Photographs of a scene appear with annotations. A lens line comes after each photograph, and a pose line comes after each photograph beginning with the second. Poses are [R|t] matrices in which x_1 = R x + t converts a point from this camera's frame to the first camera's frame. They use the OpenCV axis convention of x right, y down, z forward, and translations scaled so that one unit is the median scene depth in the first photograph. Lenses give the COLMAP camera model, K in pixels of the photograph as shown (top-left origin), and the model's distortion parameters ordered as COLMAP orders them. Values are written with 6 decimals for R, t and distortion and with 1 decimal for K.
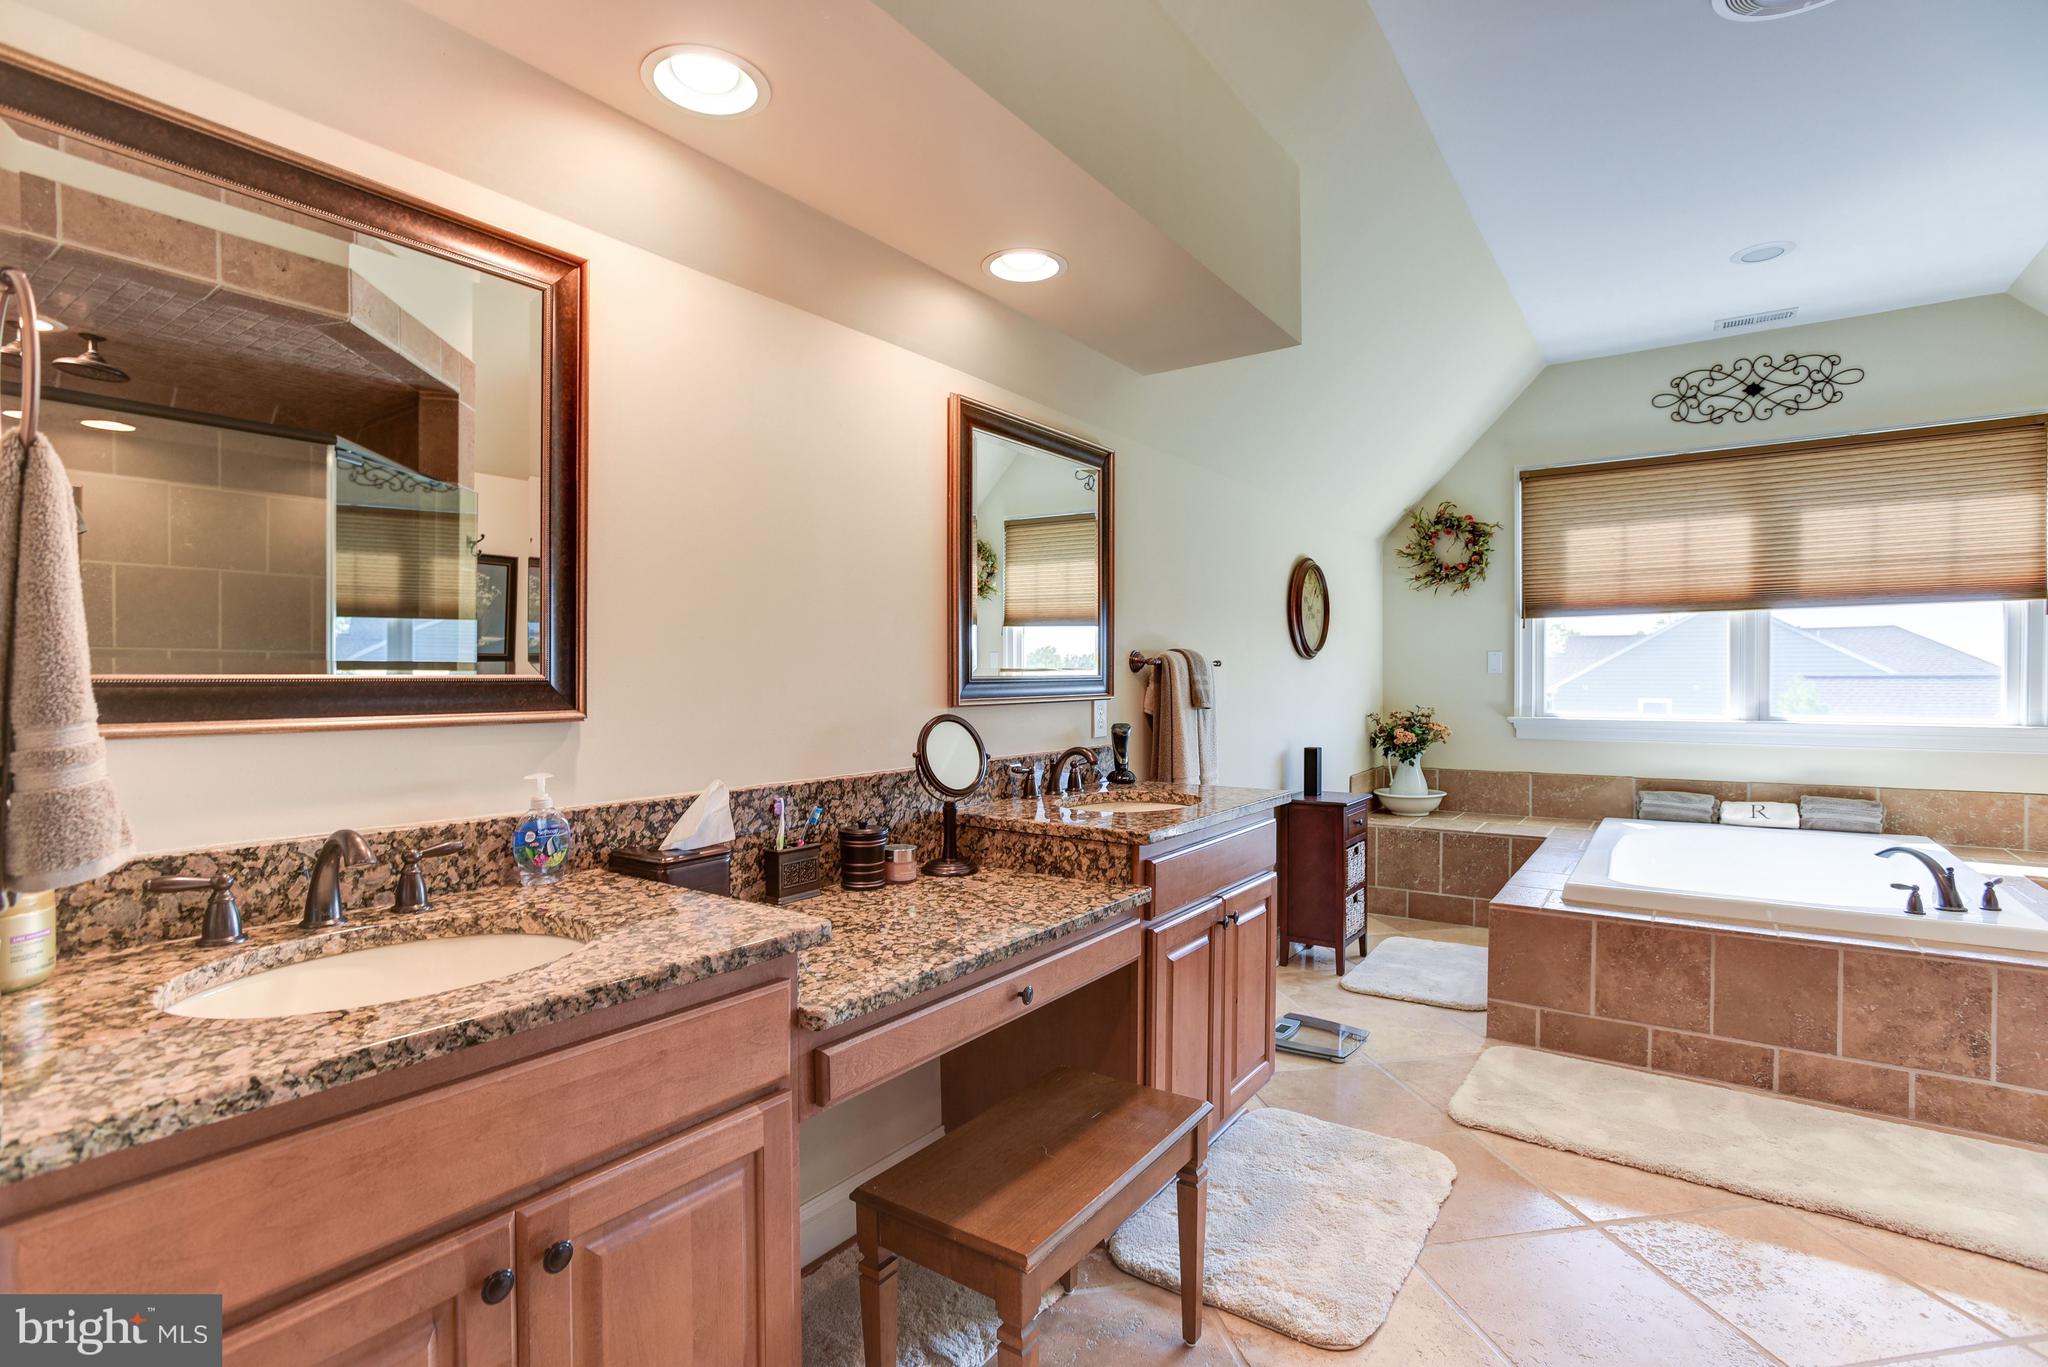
lens RADIAL K [[967.9, 0, 1018.6], [0, 967.9, 685.6], [0, 0, 1]] dist [-0.024845, 0.004403]
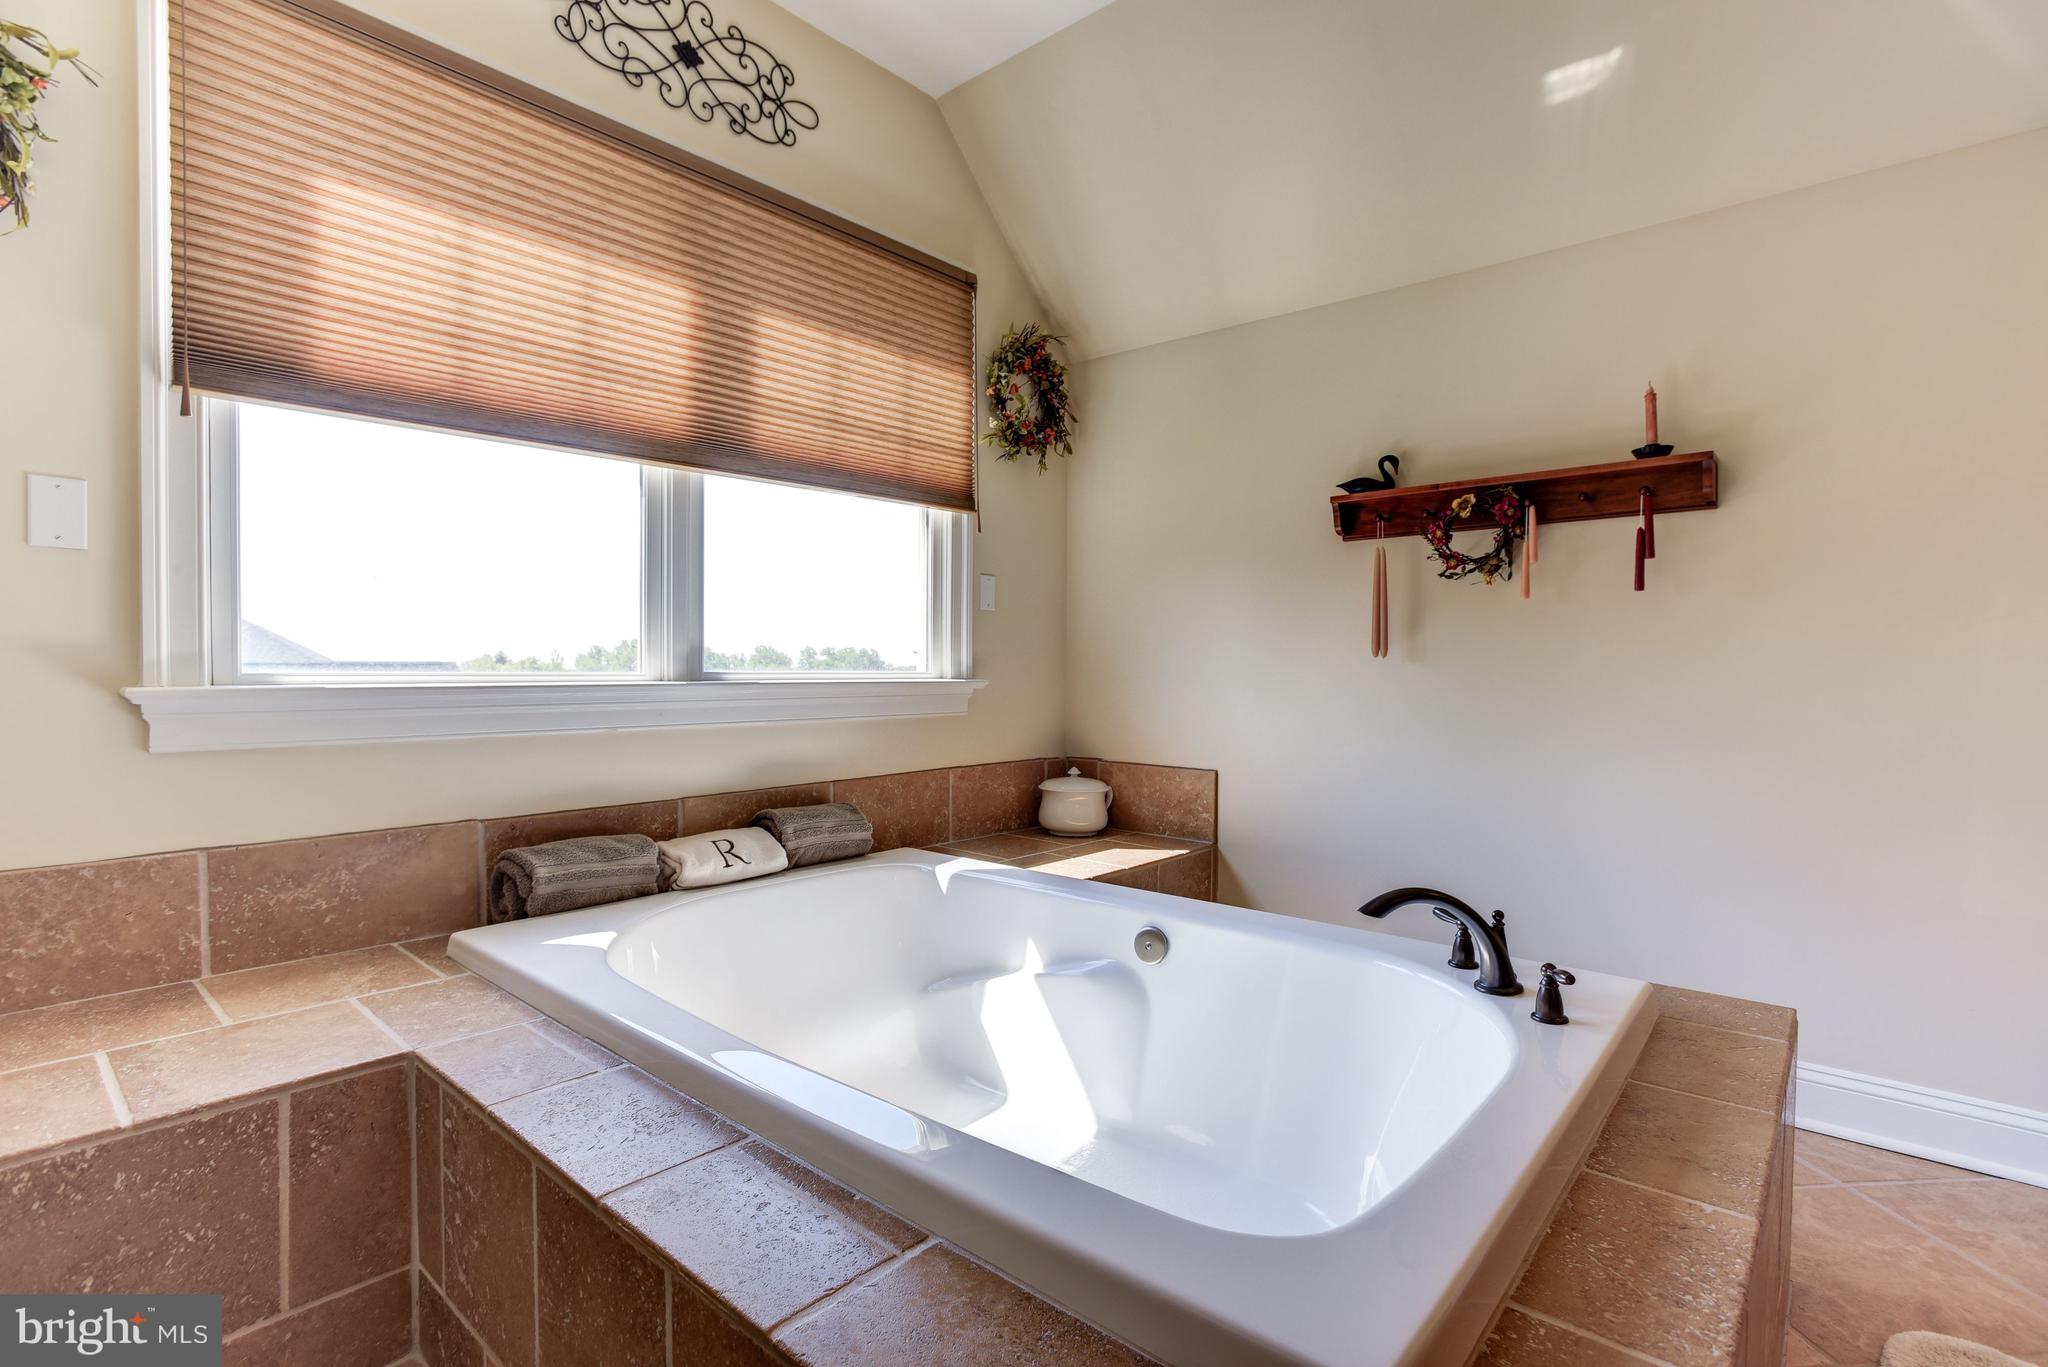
lens RADIAL K [[967.9, 0, 1005.2], [0, 967.9, 682.3], [0, 0, 1]] dist [-0.024845, 0.004403]
pose [[0.112770, -0.010139, 0.993569, 0.261286], [0.004487, 0.999943, 0.009695, 0.033477], [-0.993611, 0.003365, 0.112809, 0.770100]]
